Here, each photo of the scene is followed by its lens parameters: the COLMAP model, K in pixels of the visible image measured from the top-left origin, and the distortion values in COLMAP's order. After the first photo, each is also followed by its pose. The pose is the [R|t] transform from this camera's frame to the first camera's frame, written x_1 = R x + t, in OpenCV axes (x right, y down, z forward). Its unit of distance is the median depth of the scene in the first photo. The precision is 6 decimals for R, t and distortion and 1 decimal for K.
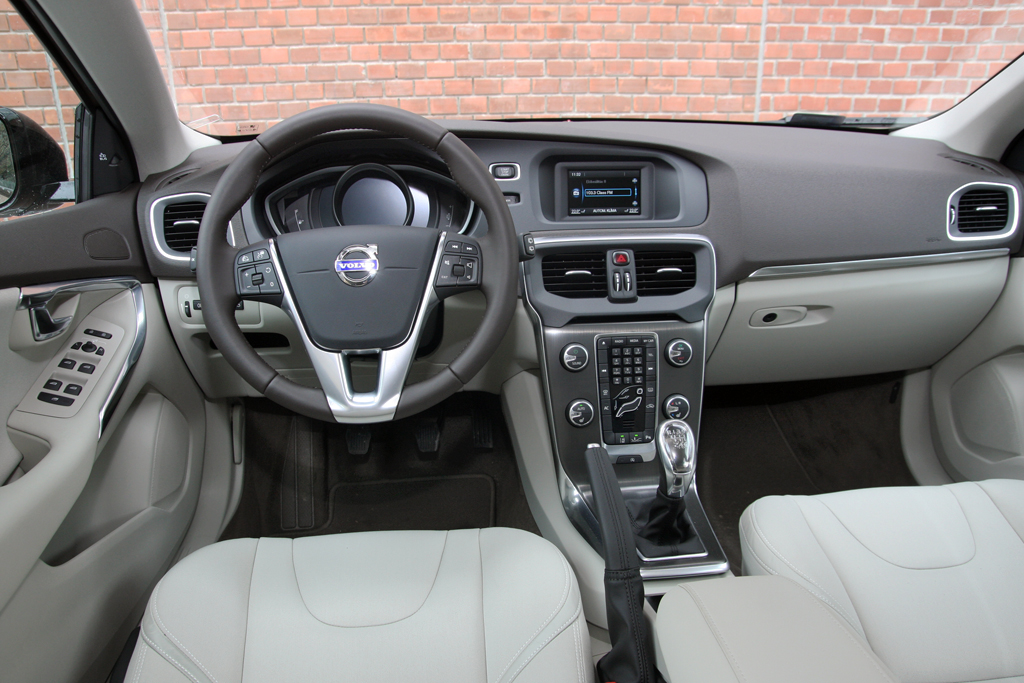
lens RADIAL K [[791.1, 0, 507.8], [0, 791.1, 368.0], [0, 0, 1]] dist [-0.146093, 0.117562]
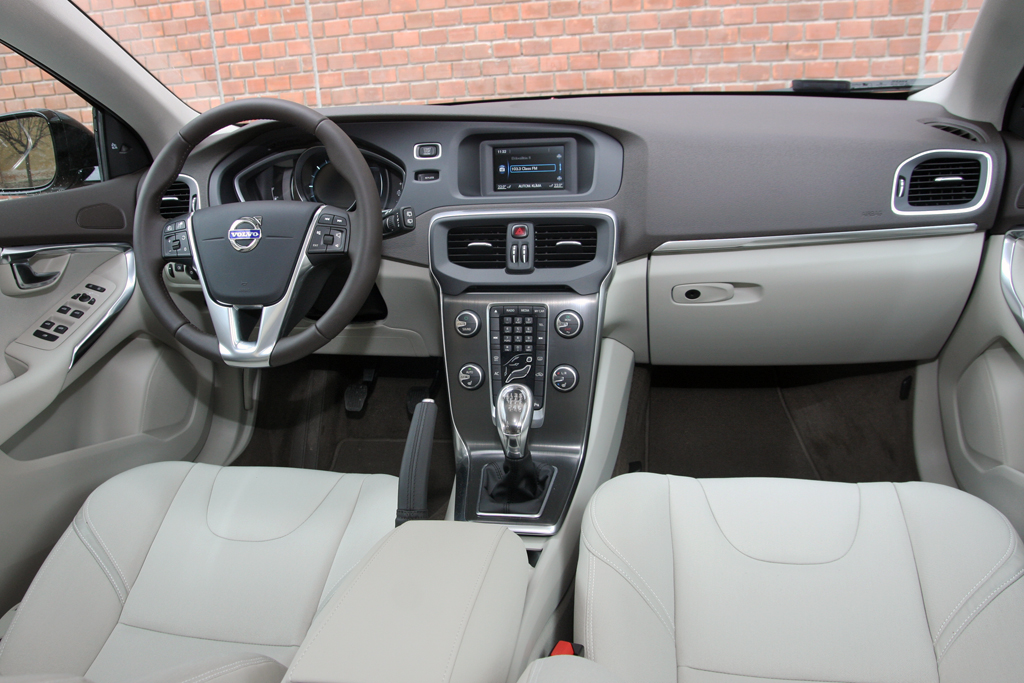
lens RADIAL K [[844.3, 0, 477.7], [0, 844.3, 345.1], [0, 0, 1]] dist [-0.164412, 0.145950]
pose [[0.948210, 0.050519, -0.313602, 0.420333], [-0.054543, 0.998503, -0.004064, 0.017642], [0.312927, 0.020958, 0.949546, -0.068331]]
